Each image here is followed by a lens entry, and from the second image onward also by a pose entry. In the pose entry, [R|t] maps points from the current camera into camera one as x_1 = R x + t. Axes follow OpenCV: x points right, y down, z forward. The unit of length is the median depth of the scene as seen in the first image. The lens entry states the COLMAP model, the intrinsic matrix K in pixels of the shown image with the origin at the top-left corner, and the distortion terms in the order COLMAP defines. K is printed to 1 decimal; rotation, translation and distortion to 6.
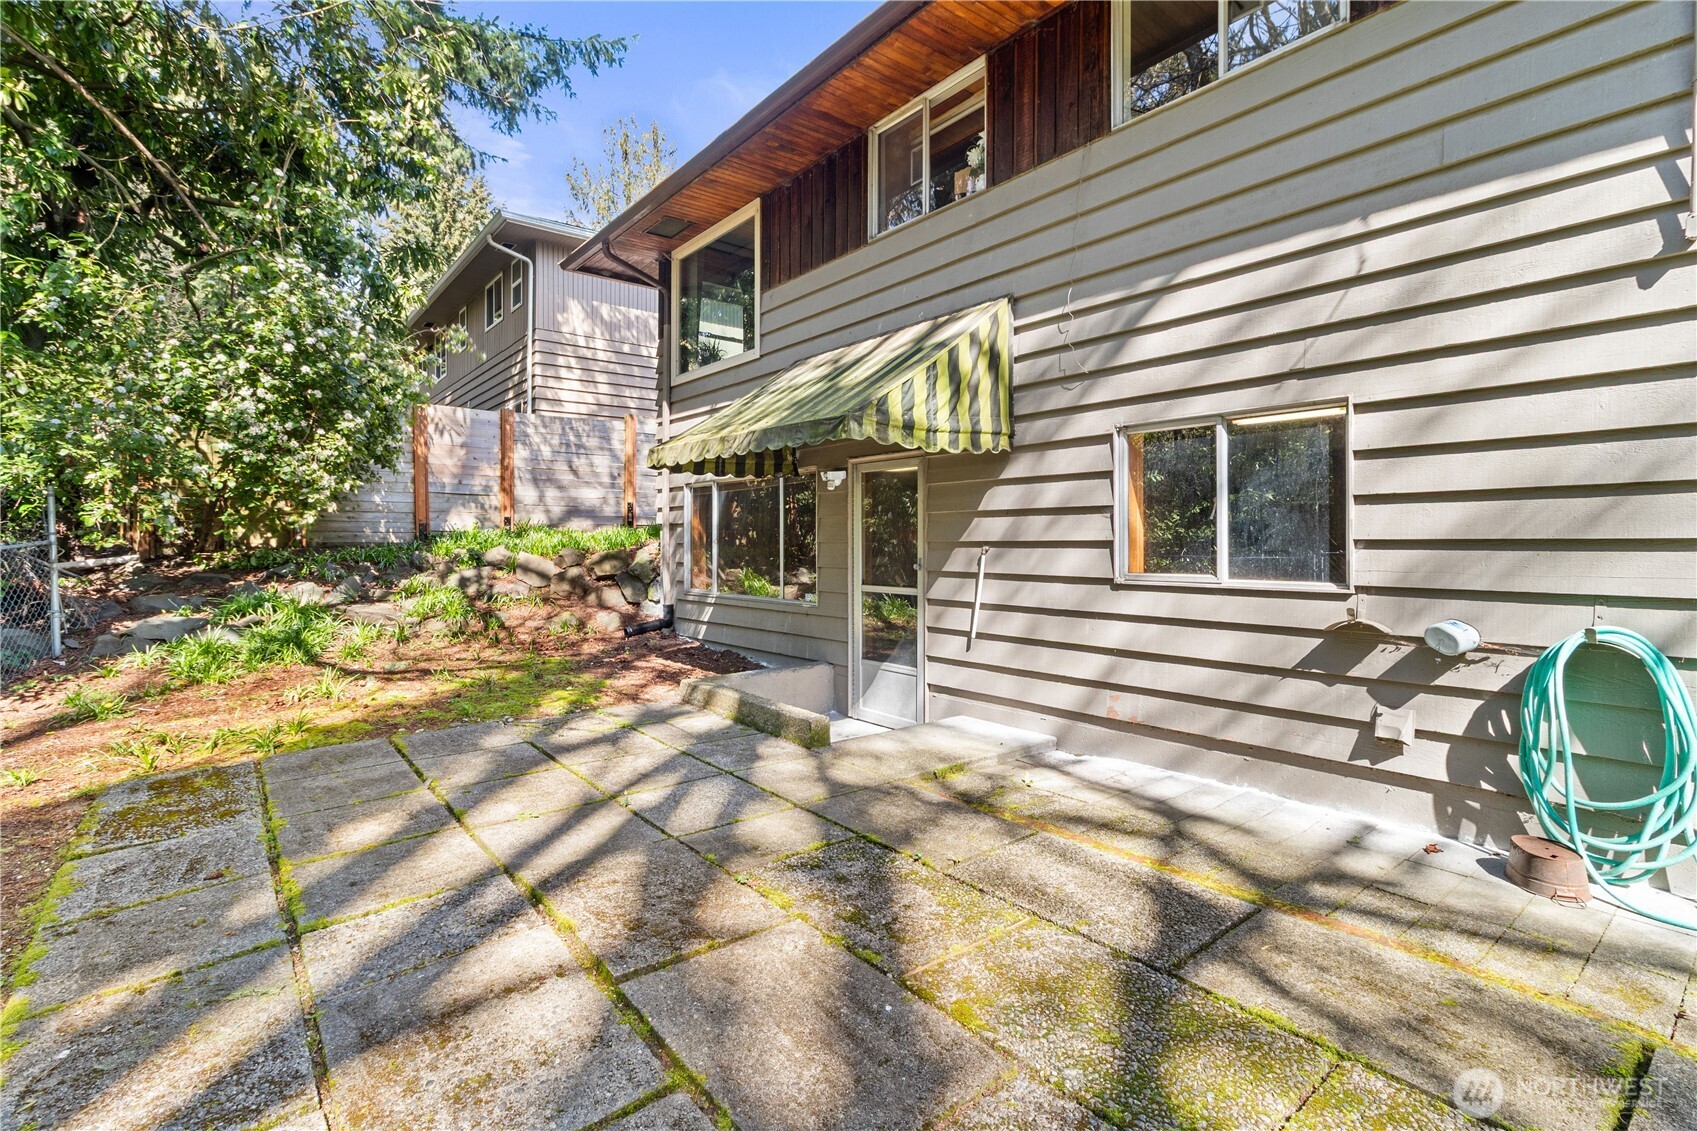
lens RADIAL K [[765.3, 0, 848.5], [0, 765.3, 565.5], [0, 0, 1]] dist [-0.024725, -0.000046]
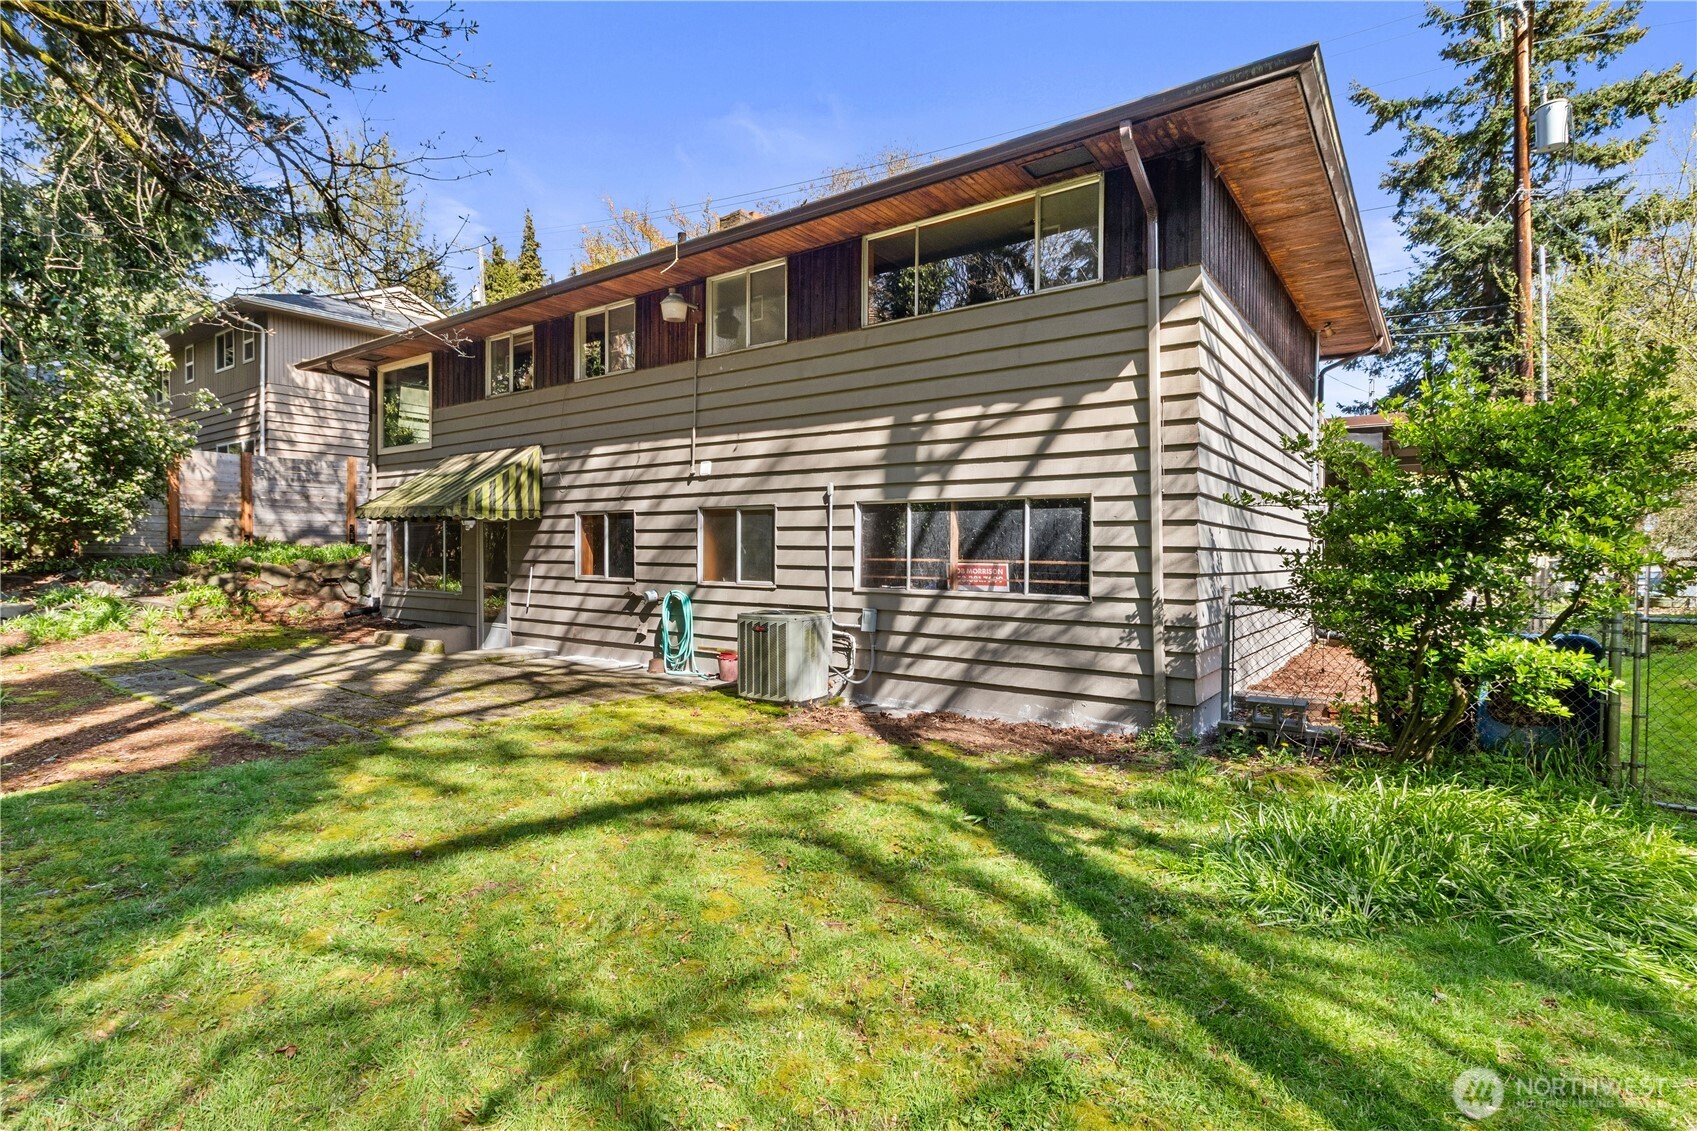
lens RADIAL K [[822.4, 0, 824.3], [0, 822.4, 574.4], [0, 0, 1]] dist [-0.001606, 0.000051]
pose [[0.974693, 0.003738, 0.223517, 0.314535], [-0.003629, 0.999993, -0.000896, 0.005319], [-0.223519, 0.000062, 0.974700, -0.944866]]
